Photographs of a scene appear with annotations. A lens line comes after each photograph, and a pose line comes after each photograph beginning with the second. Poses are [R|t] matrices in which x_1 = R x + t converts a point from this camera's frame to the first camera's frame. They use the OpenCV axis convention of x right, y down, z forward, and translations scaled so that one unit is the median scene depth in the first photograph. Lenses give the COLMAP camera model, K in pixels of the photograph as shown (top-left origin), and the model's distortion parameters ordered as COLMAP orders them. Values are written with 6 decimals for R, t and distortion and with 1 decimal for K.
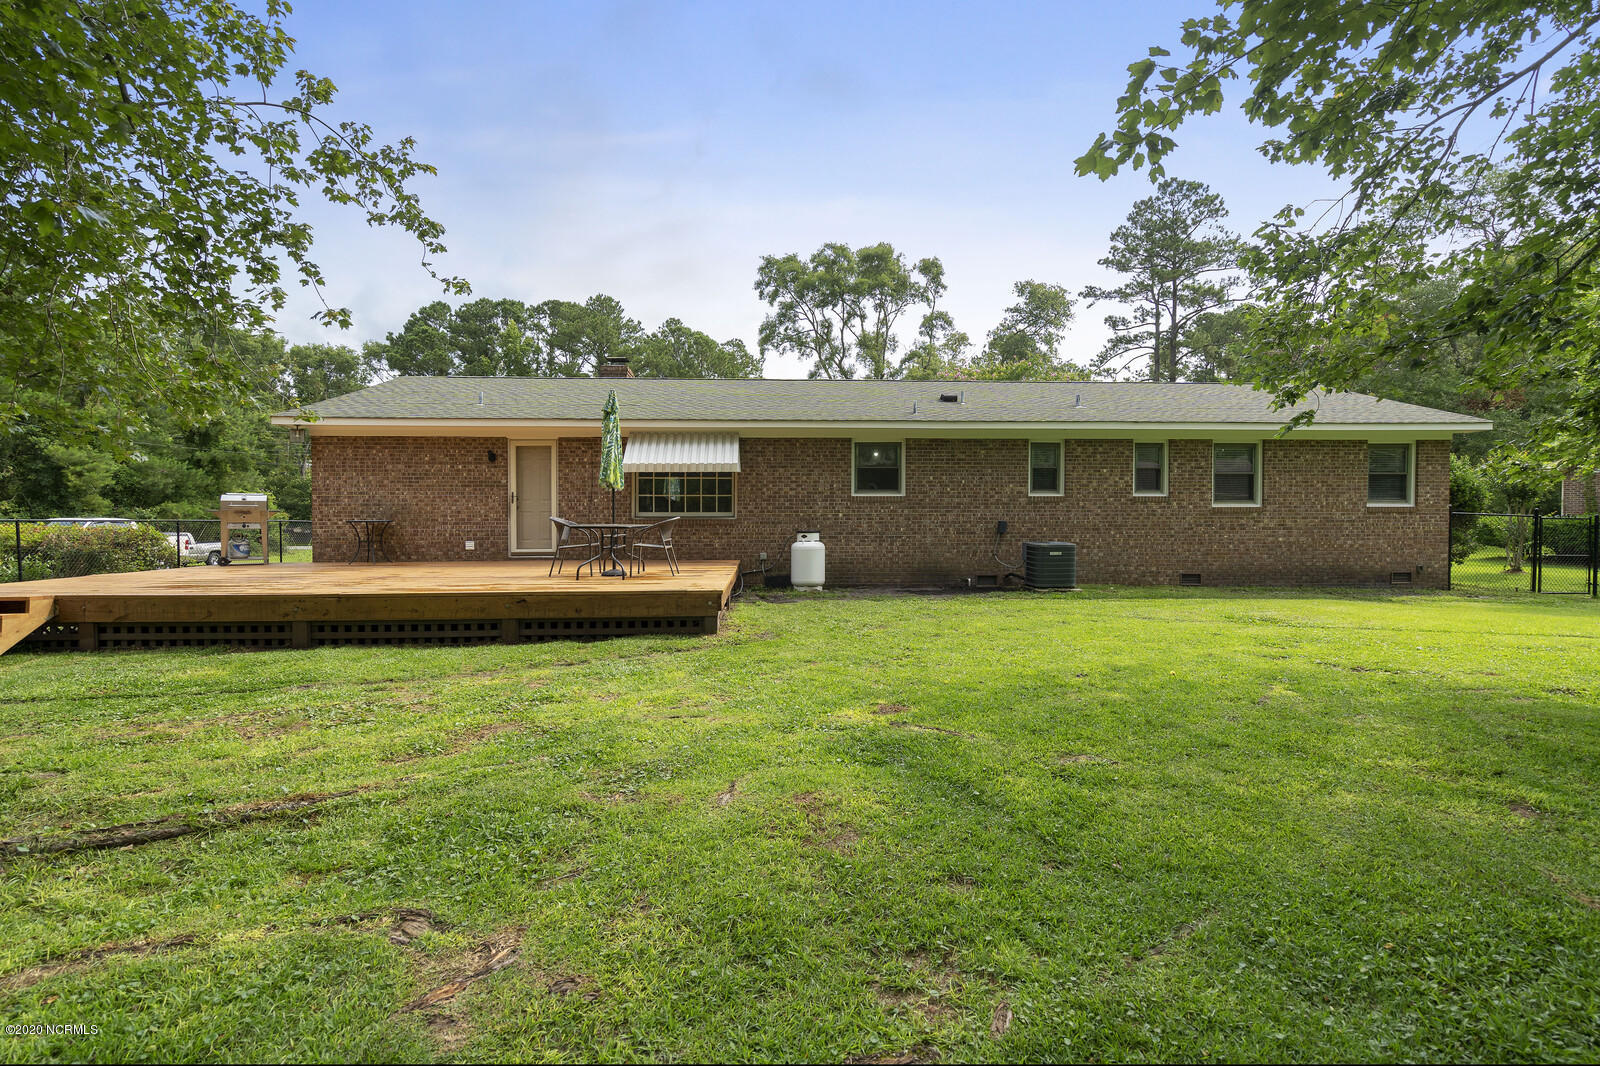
lens RADIAL K [[738.2, 0, 800.0], [0, 738.2, 533.0], [0, 0, 1]] dist [0.000138, 0.000239]
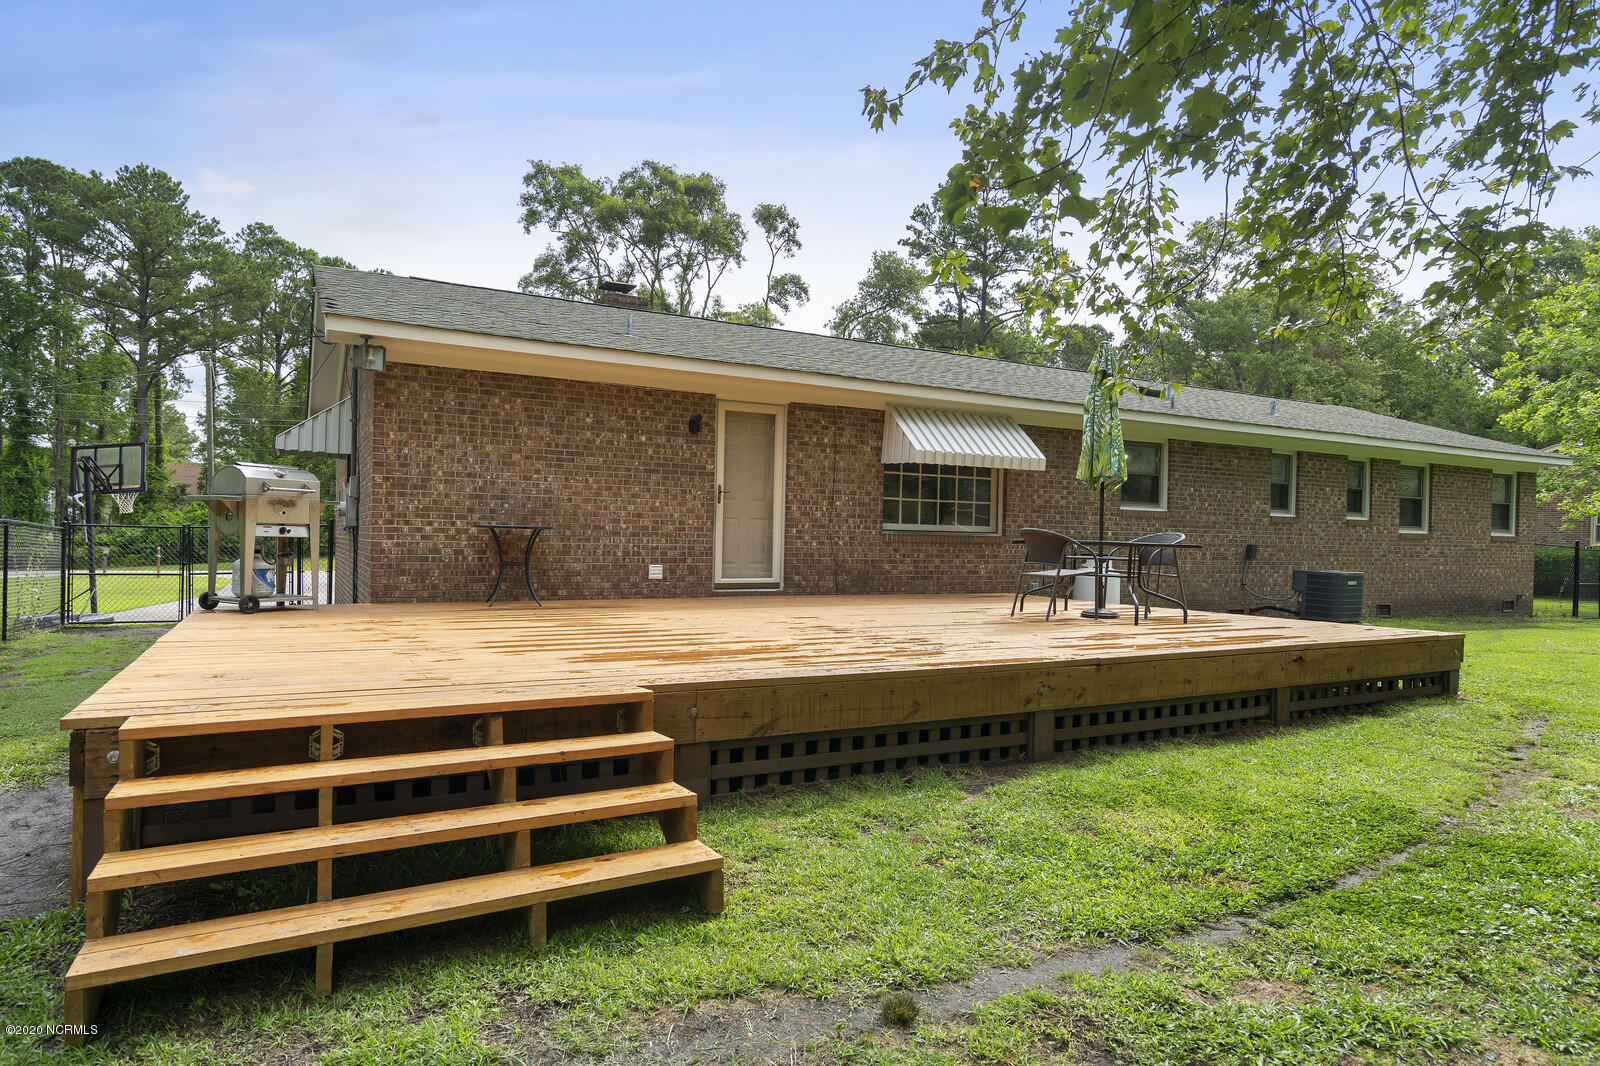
lens RADIAL K [[939.3, 0, 799.9], [0, 939.3, 558.6], [0, 0, 1]] dist [0.004716, 0.001375]
pose [[0.897626, 0.008865, 0.440669, -0.676048], [-0.009530, 0.999954, -0.000702, 0.005674], [-0.440655, -0.003569, 0.897670, 0.270659]]
